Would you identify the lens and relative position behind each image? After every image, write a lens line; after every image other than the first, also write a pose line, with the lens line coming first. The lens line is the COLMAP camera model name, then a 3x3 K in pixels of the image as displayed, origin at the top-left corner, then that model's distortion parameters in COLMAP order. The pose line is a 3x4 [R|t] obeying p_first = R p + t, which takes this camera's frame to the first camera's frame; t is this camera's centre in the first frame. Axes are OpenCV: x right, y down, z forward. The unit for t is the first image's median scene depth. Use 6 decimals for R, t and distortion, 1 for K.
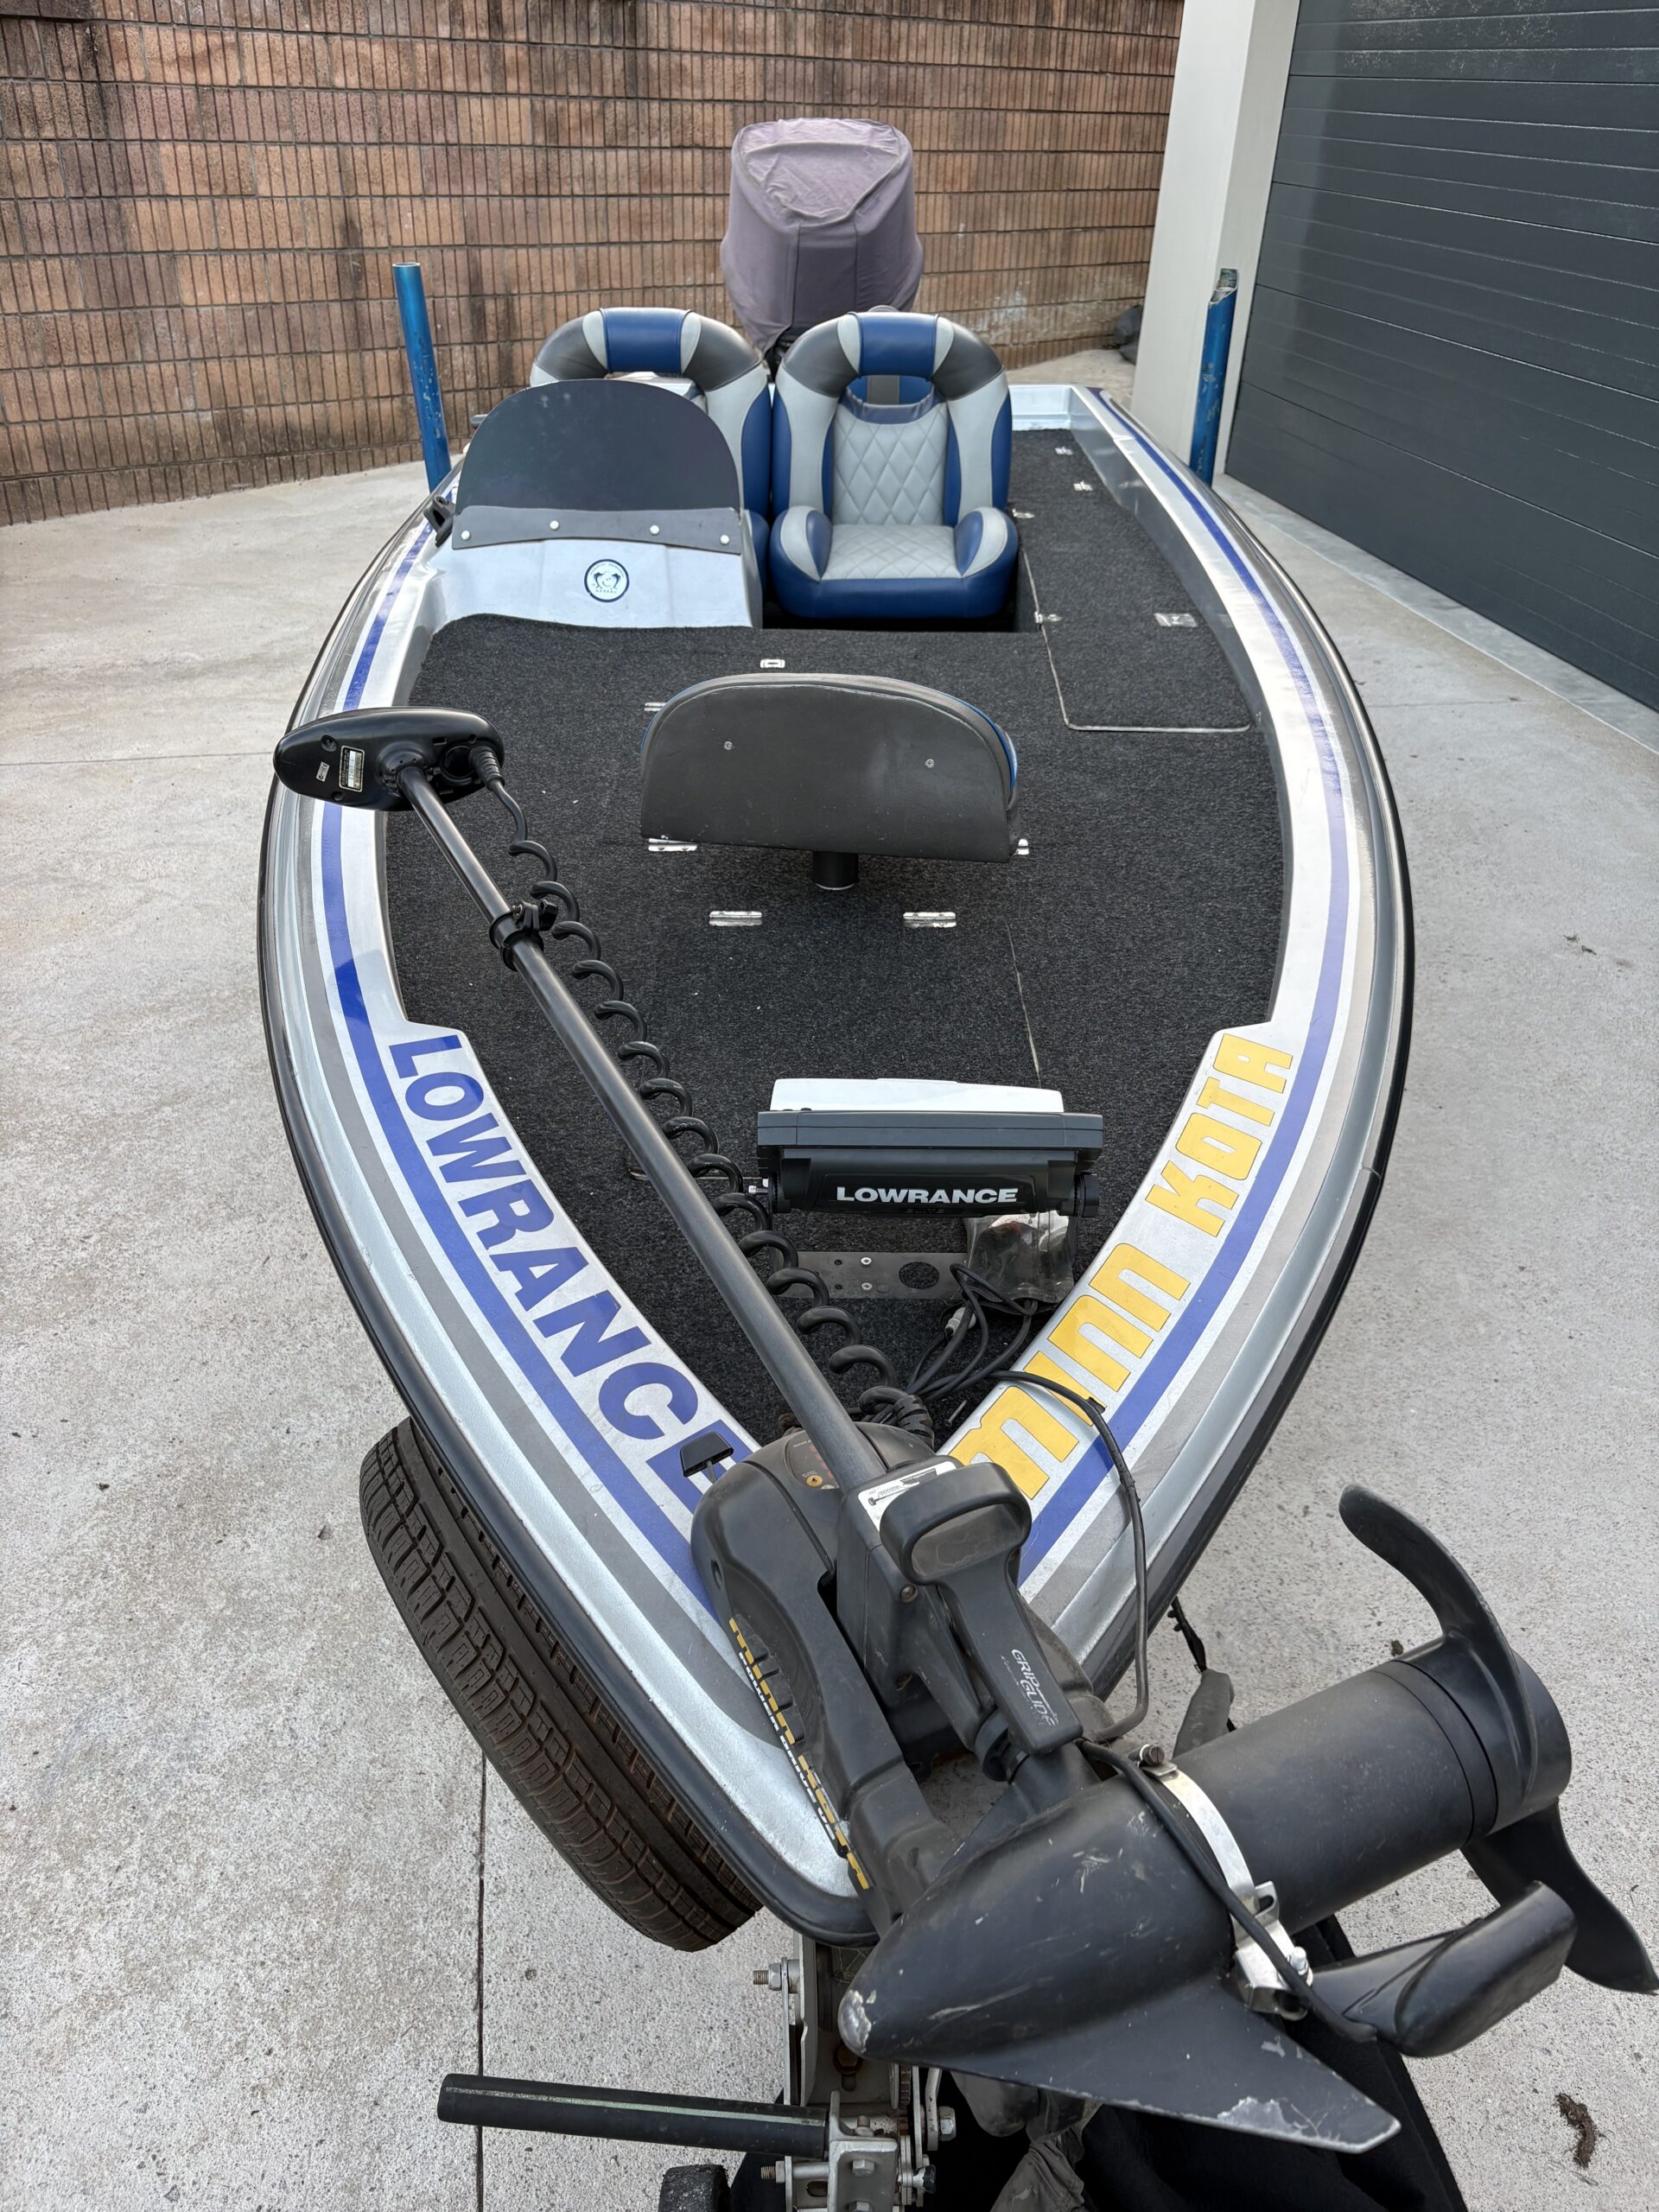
lens RADIAL K [[1657.6, 0, 831.8], [0, 1657.6, 1105.8], [0, 0, 1]] dist [0.051542, -0.058305]
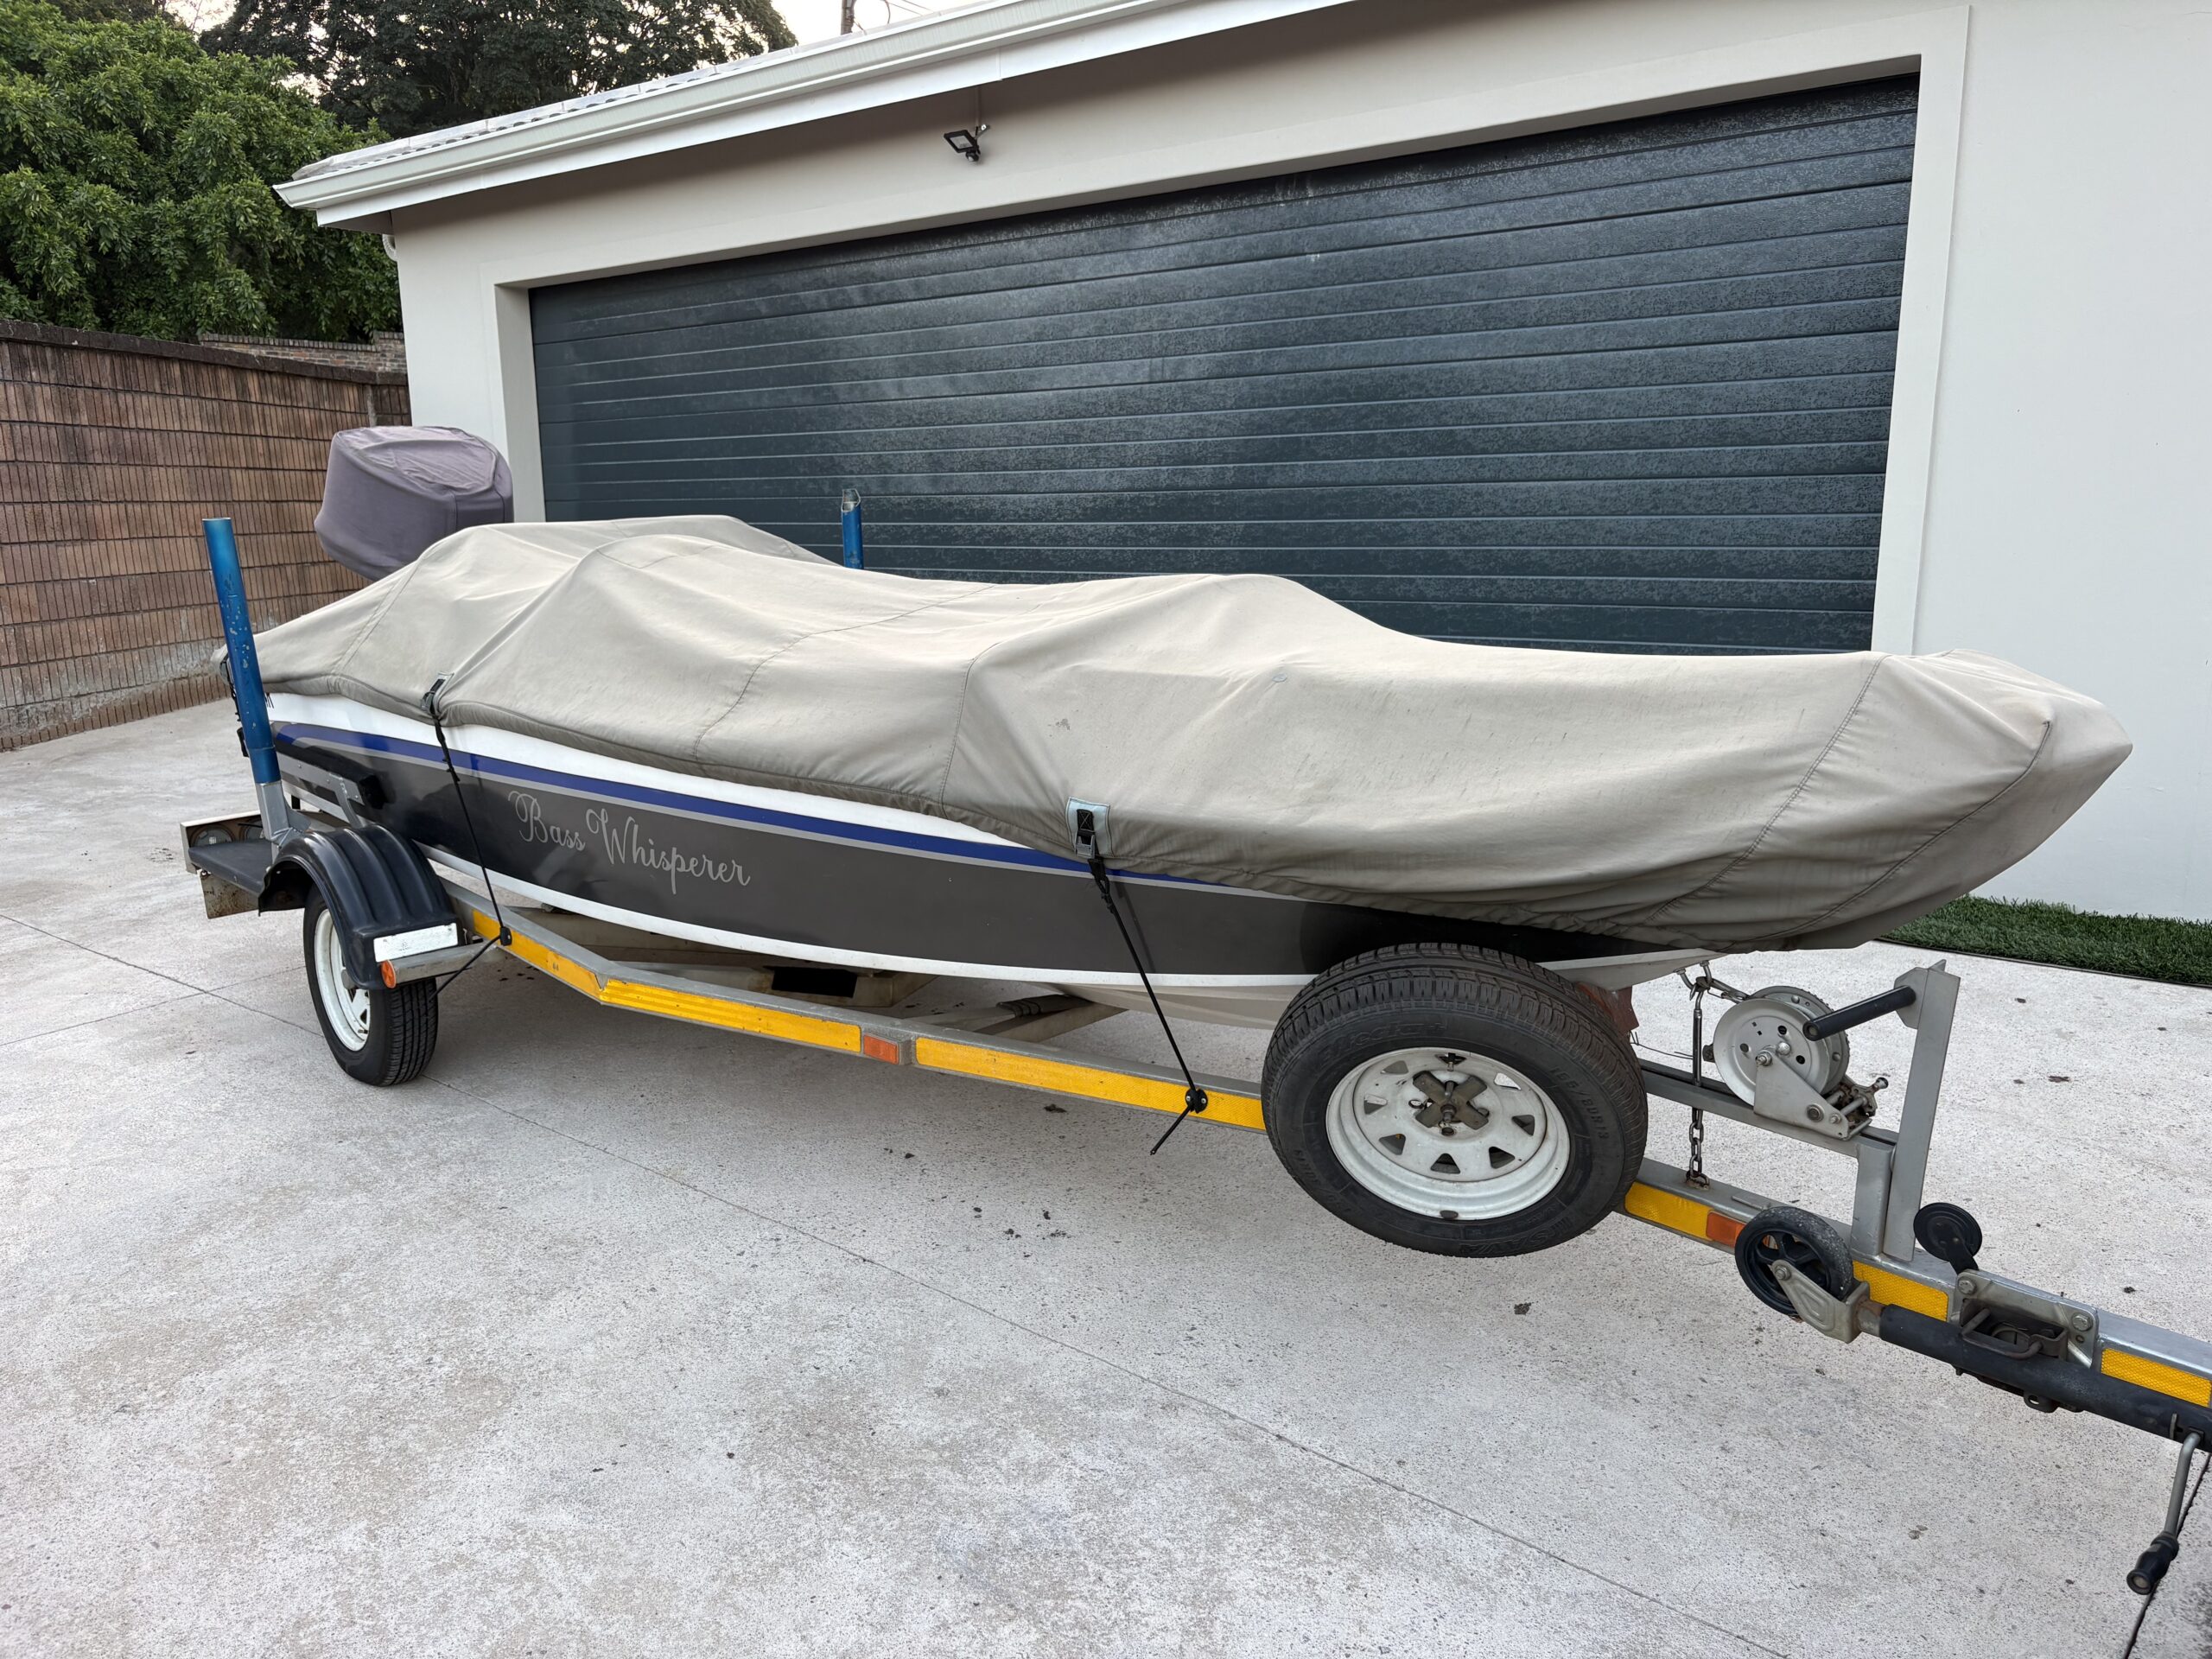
lens RADIAL K [[1690.2, 0, 1105.8], [0, 1690.2, 838.9], [0, 0, 1]] dist [0.067473, -0.078324]
pose [[0.731049, -0.184224, 0.656985, -0.276299], [0.397184, 0.897812, -0.190206, 0.055579], [-0.554809, 0.399994, 0.729515, -0.016919]]
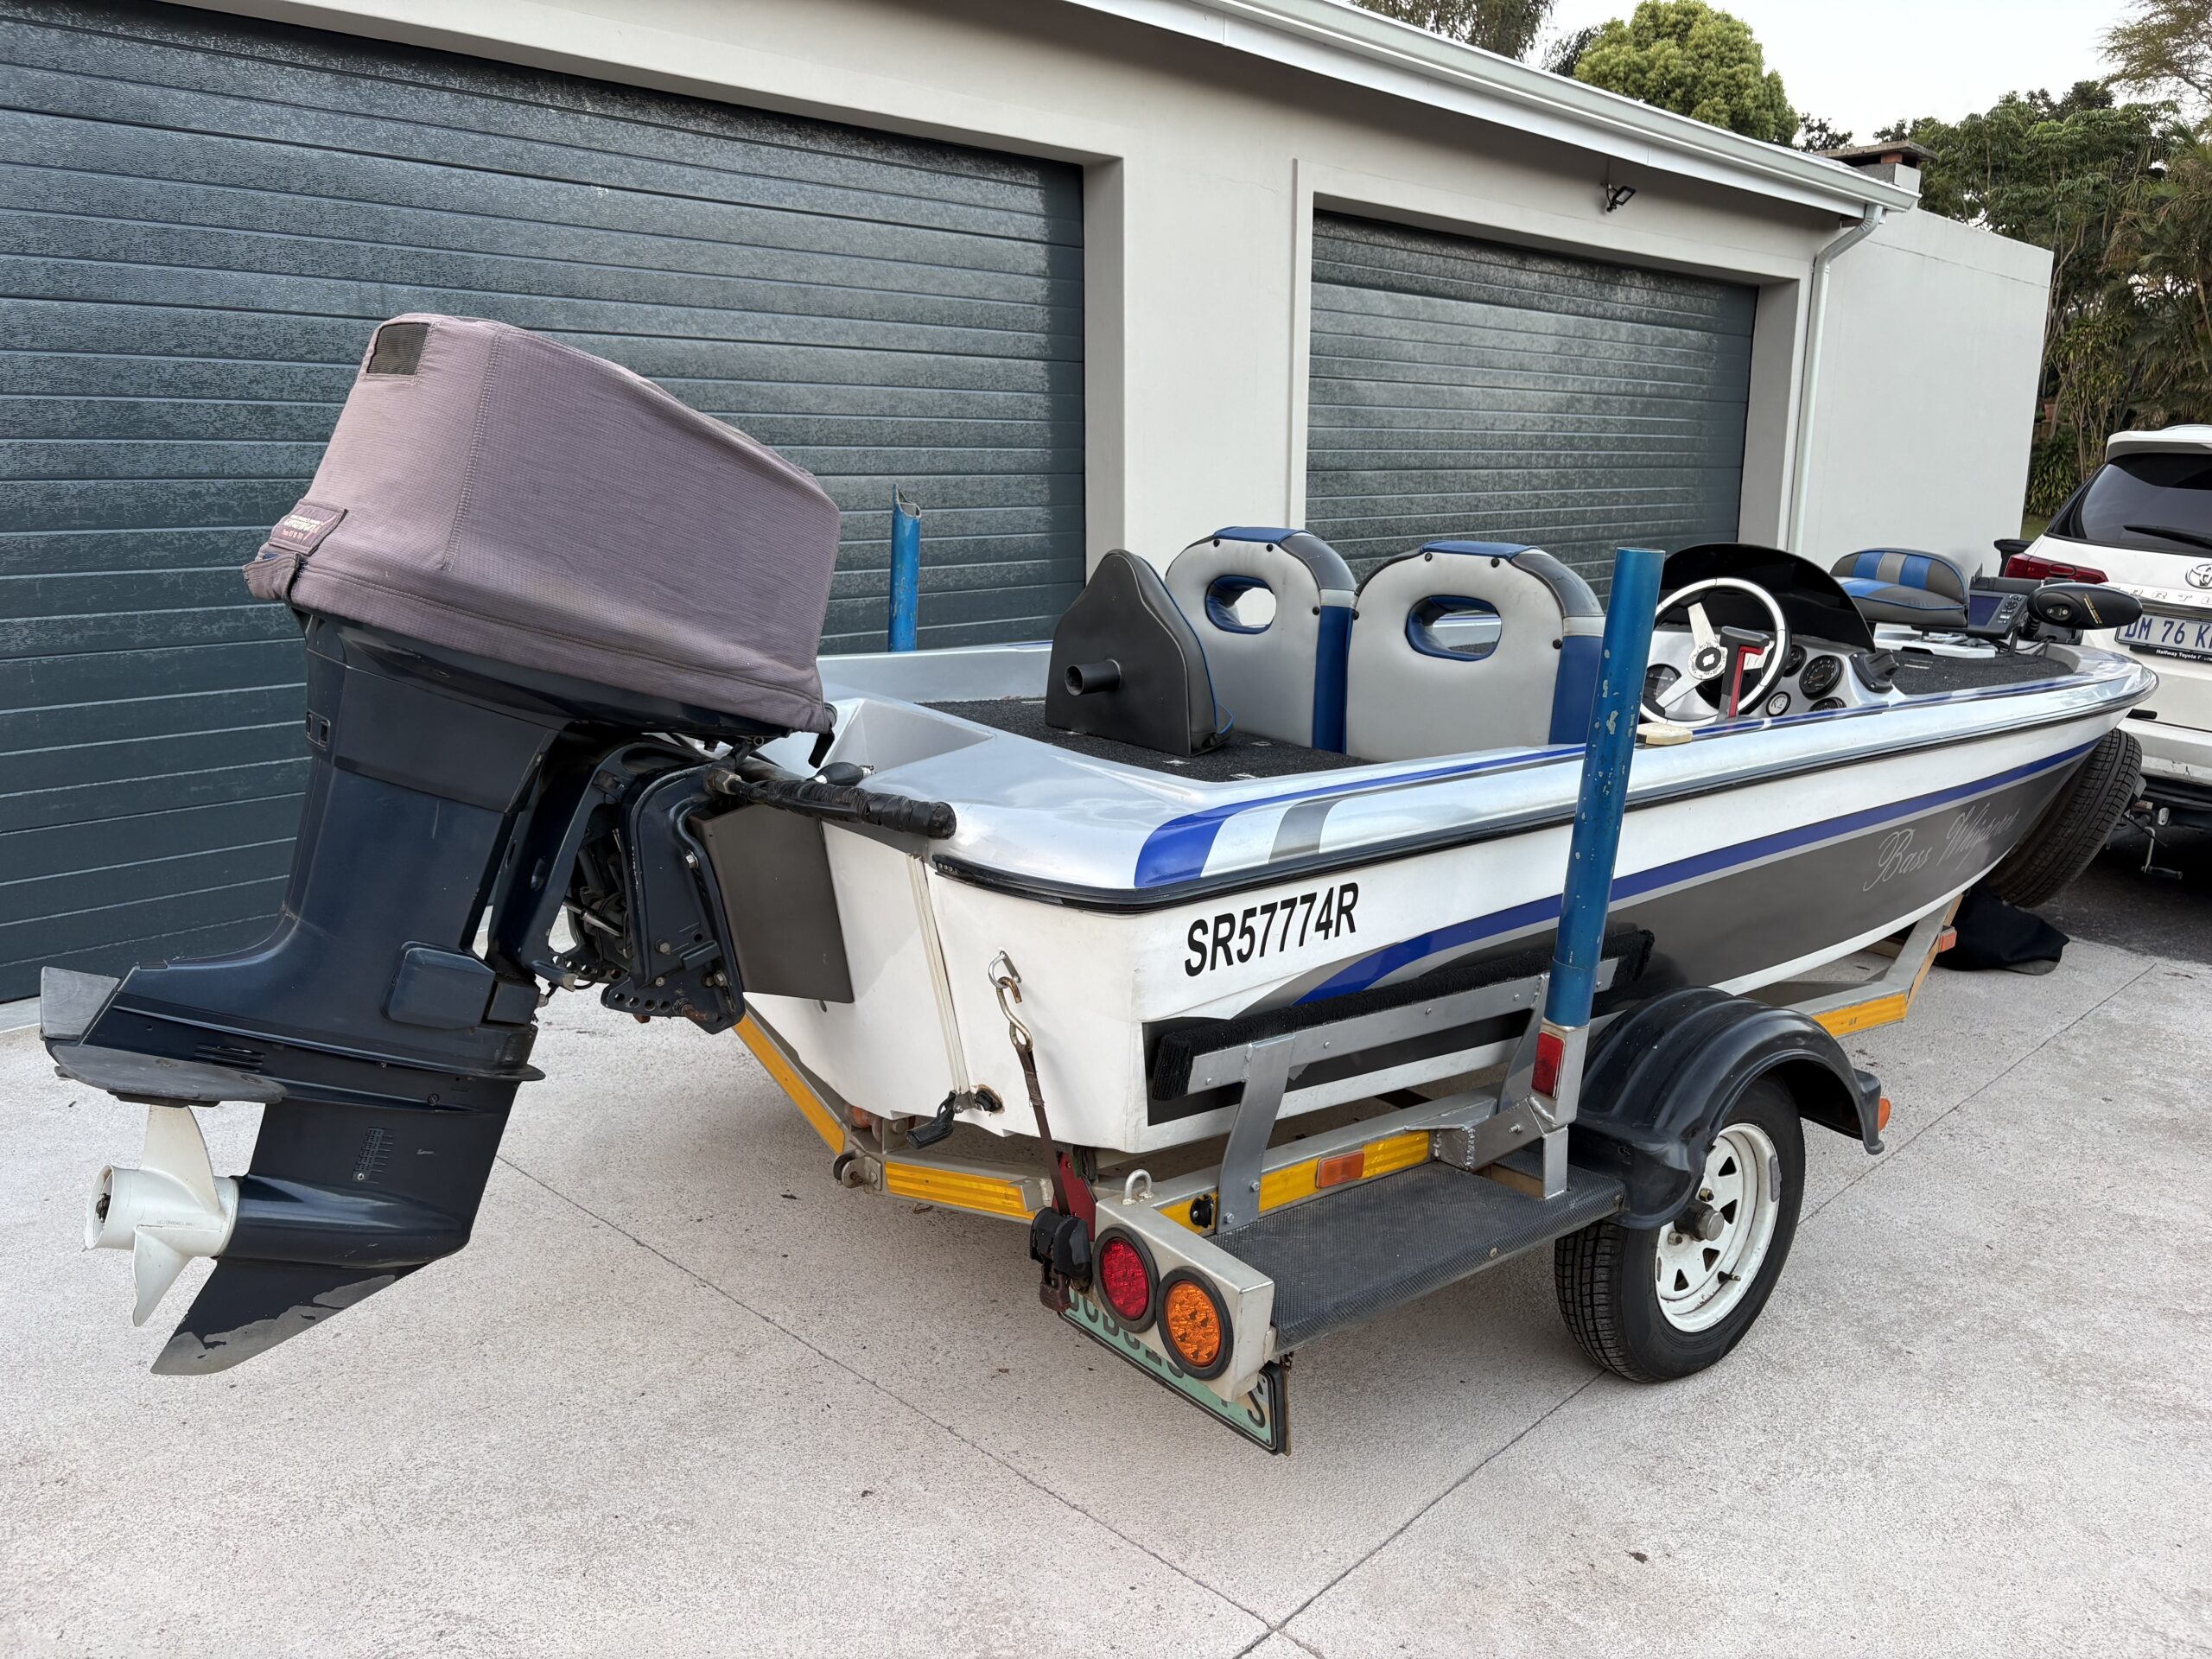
lens RADIAL K [[1674.7, 0, 1105.6], [0, 1674.7, 827.5], [0, 0, 1]] dist [0.029504, -0.052183]
pose [[-0.606280, -0.186360, 0.773107, -0.275218], [0.411211, 0.758636, 0.505349, -0.355811], [-0.680683, 0.624293, -0.383313, 0.655196]]
